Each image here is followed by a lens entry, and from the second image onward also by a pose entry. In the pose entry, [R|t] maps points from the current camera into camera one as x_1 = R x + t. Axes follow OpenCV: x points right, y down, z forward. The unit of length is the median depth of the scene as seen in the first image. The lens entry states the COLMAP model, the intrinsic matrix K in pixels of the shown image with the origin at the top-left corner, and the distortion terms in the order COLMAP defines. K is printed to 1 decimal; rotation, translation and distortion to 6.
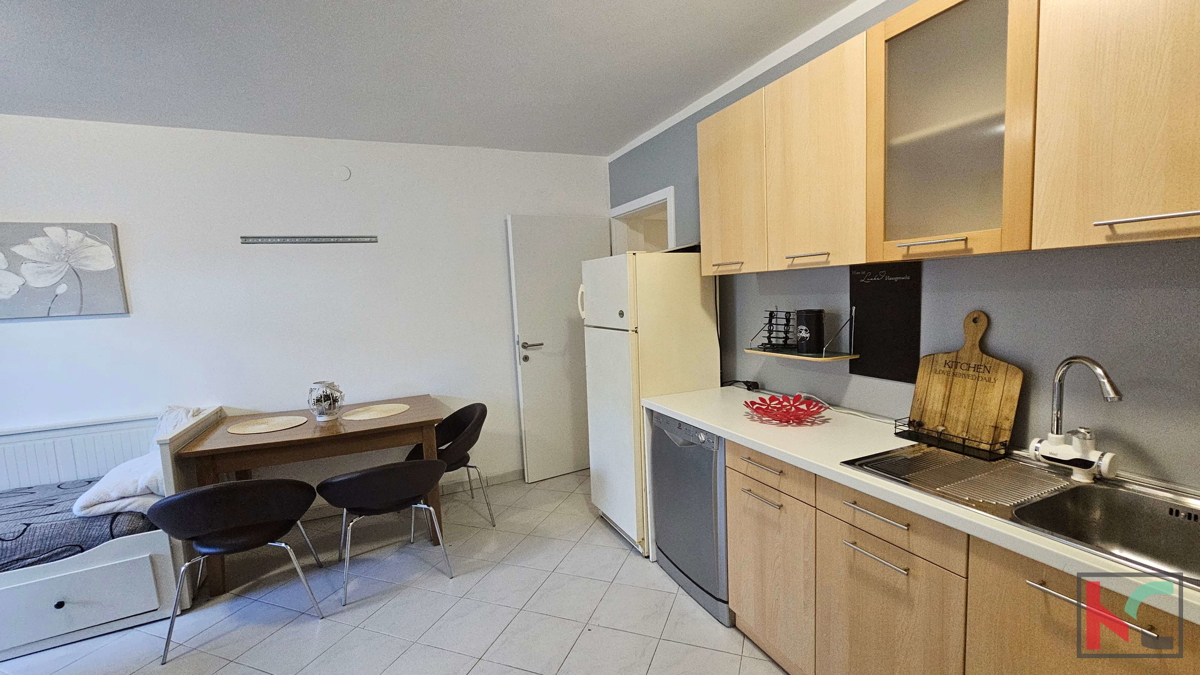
lens RADIAL K [[501.5, 0, 598.8], [0, 501.5, 342.6], [0, 0, 1]] dist [-0.000540, 0.000618]
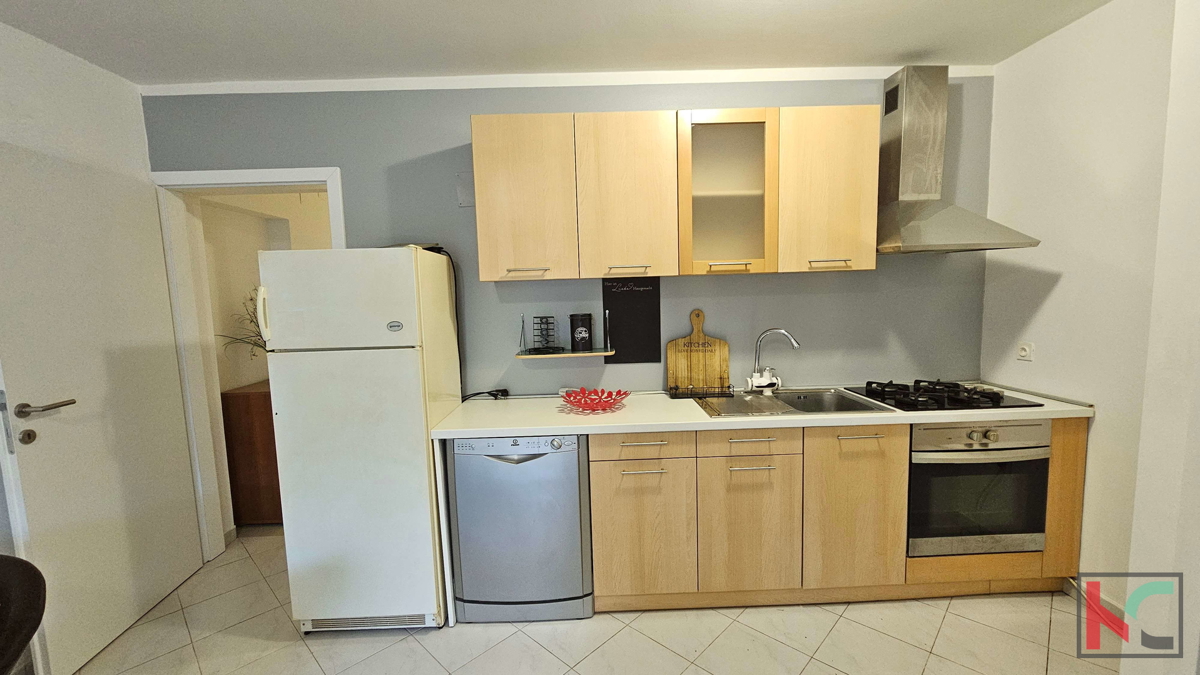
lens RADIAL K [[488.9, 0, 598.6], [0, 488.9, 342.4], [0, 0, 1]] dist [-0.002398, 0.000010]
pose [[0.390796, -0.061186, 0.918442, -0.582636], [0.105619, 0.994179, 0.021290, -0.018209], [-0.914398, 0.088685, 0.394983, 0.490586]]
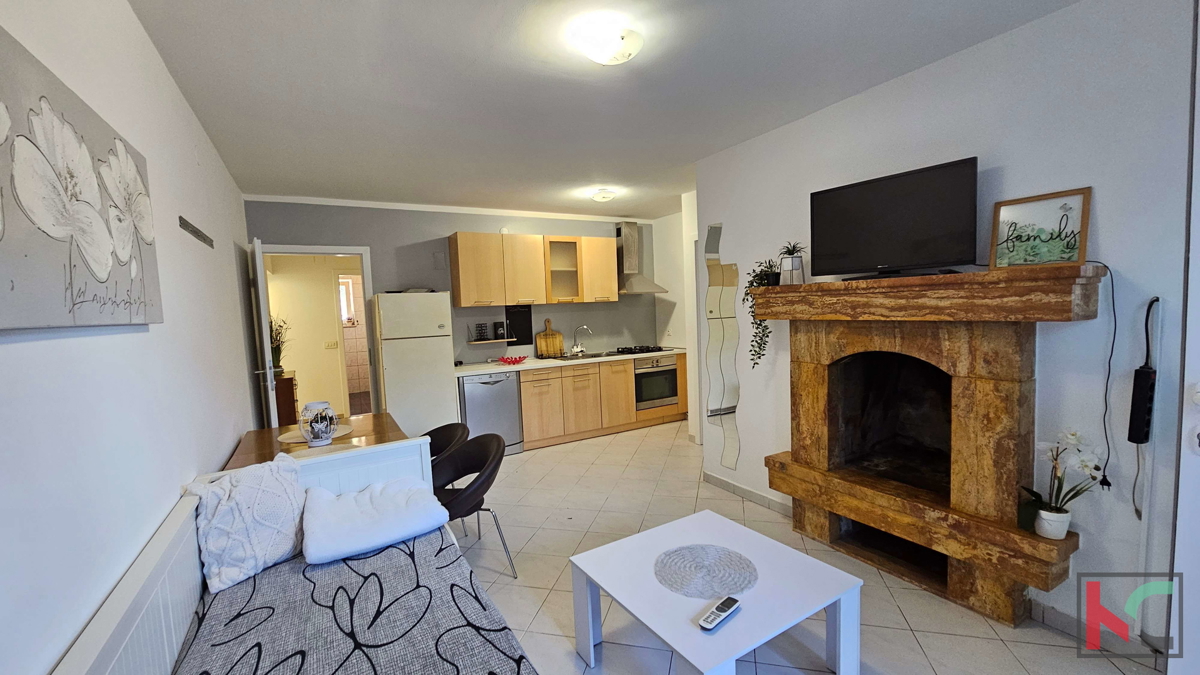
lens RADIAL K [[488.9, 0, 598.6], [0, 488.9, 342.4], [0, 0, 1]] dist [-0.002398, 0.000010]
pose [[-0.103757, -0.022124, 0.994357, -1.911200], [0.147429, 0.988366, 0.037374, 0.015998], [-0.983615, 0.150475, -0.099289, 0.731576]]
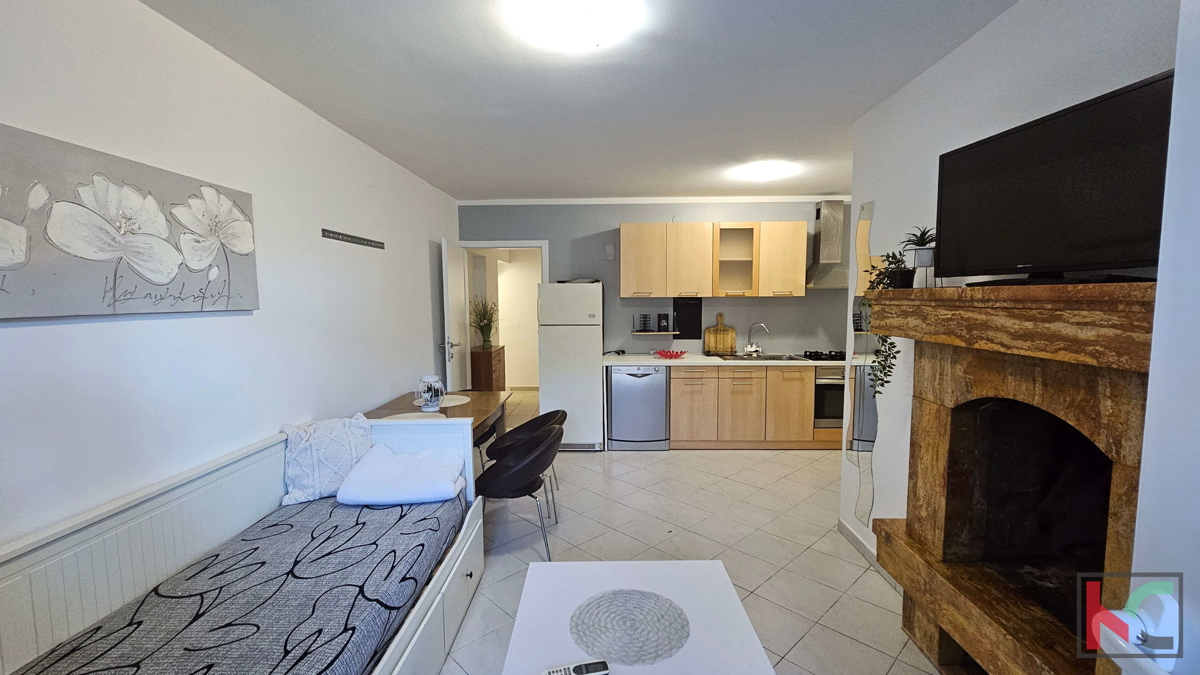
lens RADIAL K [[501.5, 0, 598.8], [0, 501.5, 342.6], [0, 0, 1]] dist [-0.000540, 0.000618]
pose [[0.431032, -0.035926, 0.901621, -1.782371], [0.077986, 0.996951, 0.002443, 0.040047], [-0.898960, 0.069261, 0.432520, 0.235181]]
